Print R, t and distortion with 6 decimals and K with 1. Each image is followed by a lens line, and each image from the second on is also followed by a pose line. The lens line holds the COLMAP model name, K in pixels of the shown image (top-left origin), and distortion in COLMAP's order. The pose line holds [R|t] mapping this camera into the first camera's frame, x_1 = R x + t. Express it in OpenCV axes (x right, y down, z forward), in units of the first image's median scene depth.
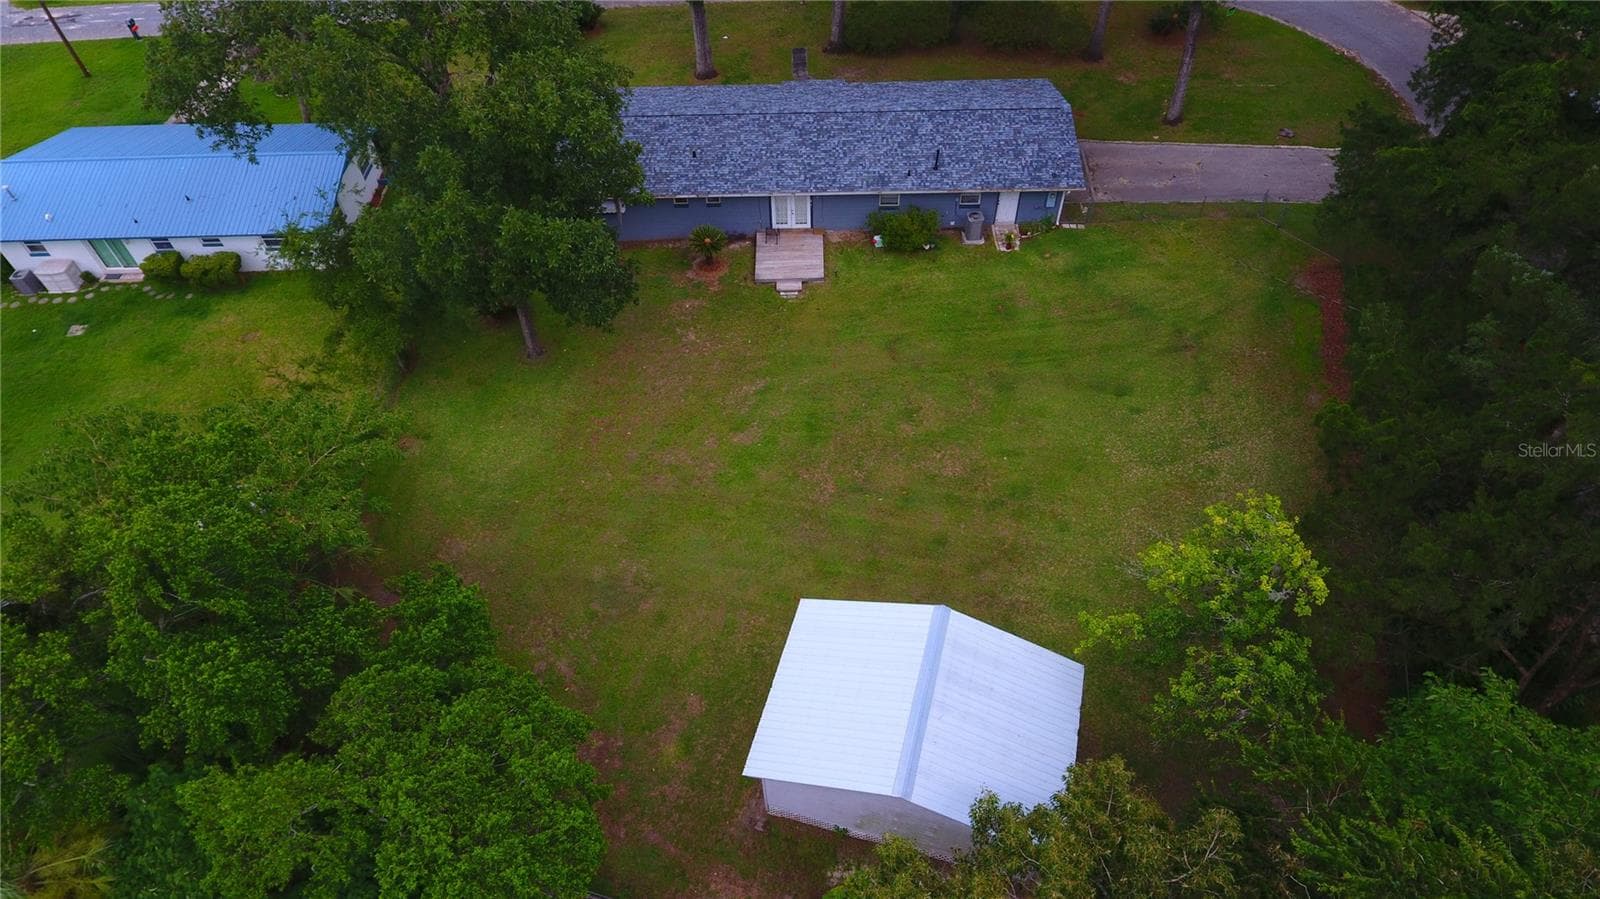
lens RADIAL K [[935.2, 0, 799.9], [0, 935.2, 463.1], [0, 0, 1]] dist [0.000926, -0.003439]
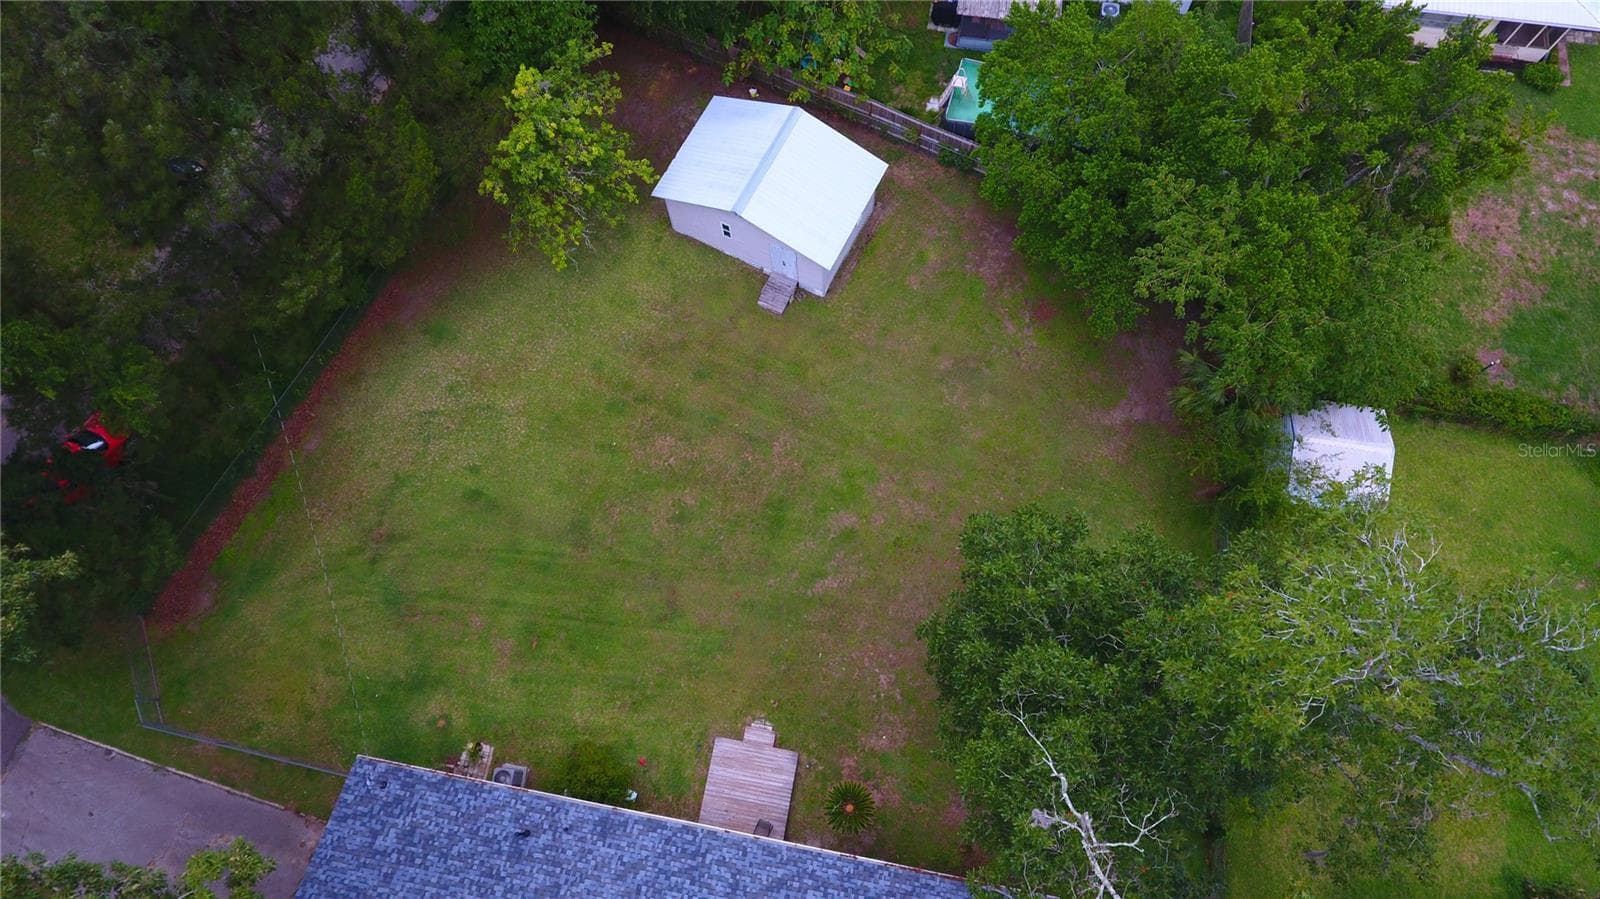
lens RADIAL K [[935.2, 0, 799.9], [0, 935.2, 463.1], [0, 0, 1]] dist [0.000926, -0.003439]
pose [[-0.981268, -0.157241, 0.111299, -0.106407], [0.175780, -0.494422, 0.851263, -0.813184], [-0.078825, 0.854881, 0.512801, 0.392233]]
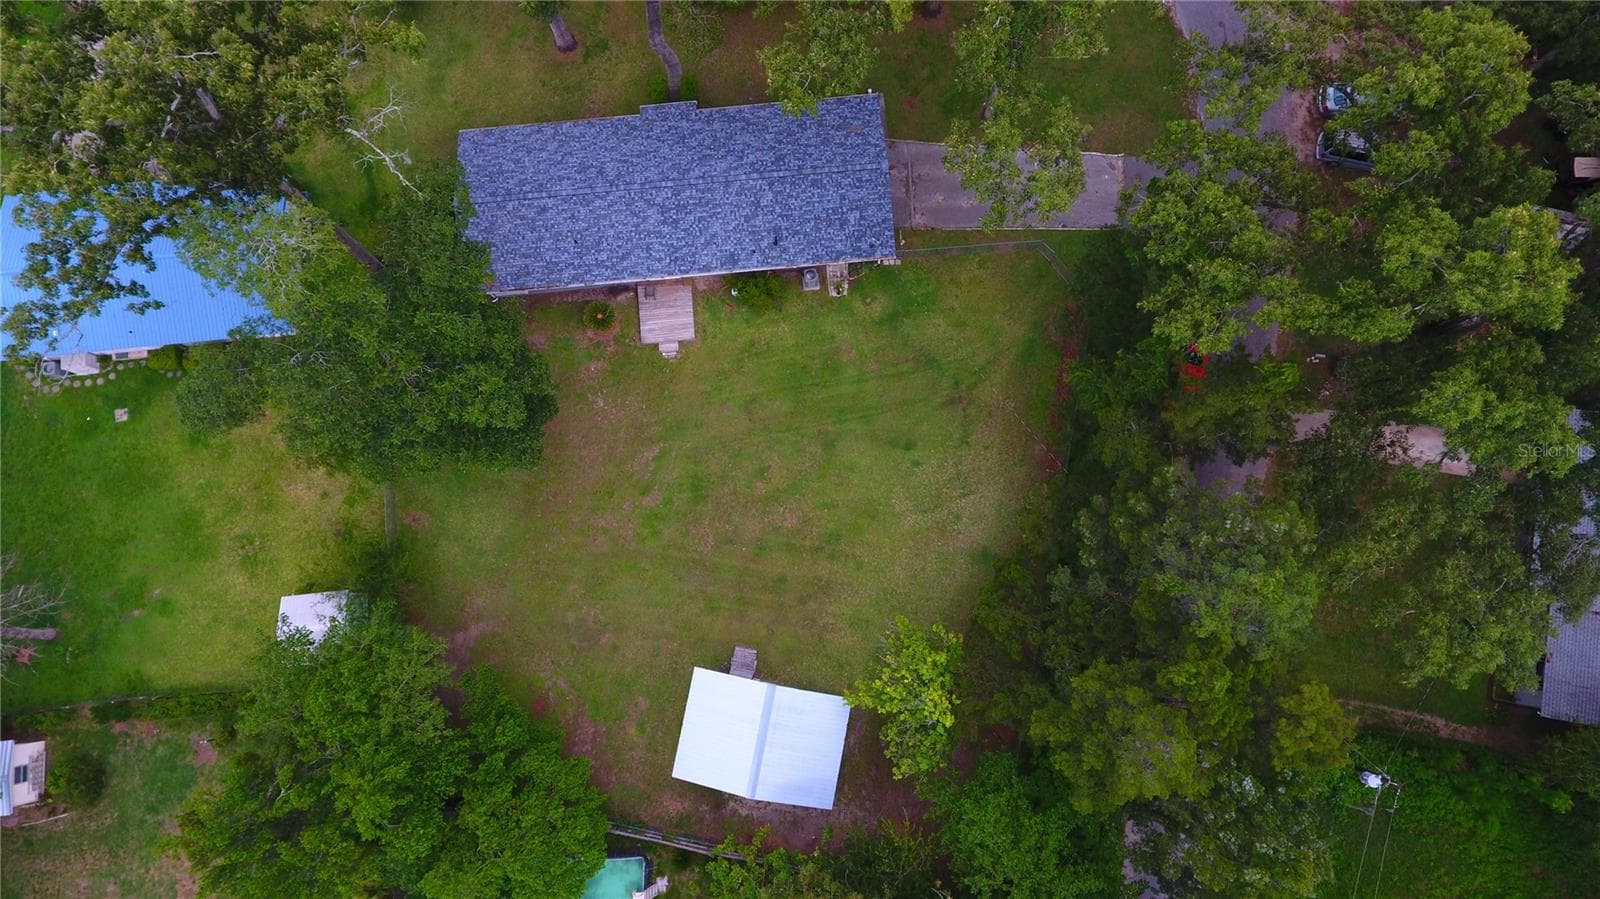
lens RADIAL K [[935.2, 0, 799.9], [0, 935.2, 463.1], [0, 0, 1]] dist [0.000926, -0.003439]
pose [[0.996166, -0.083996, 0.024460, 0.131980], [0.058807, 0.849917, 0.523624, -0.765028], [-0.064771, -0.520178, 0.851598, -0.209787]]
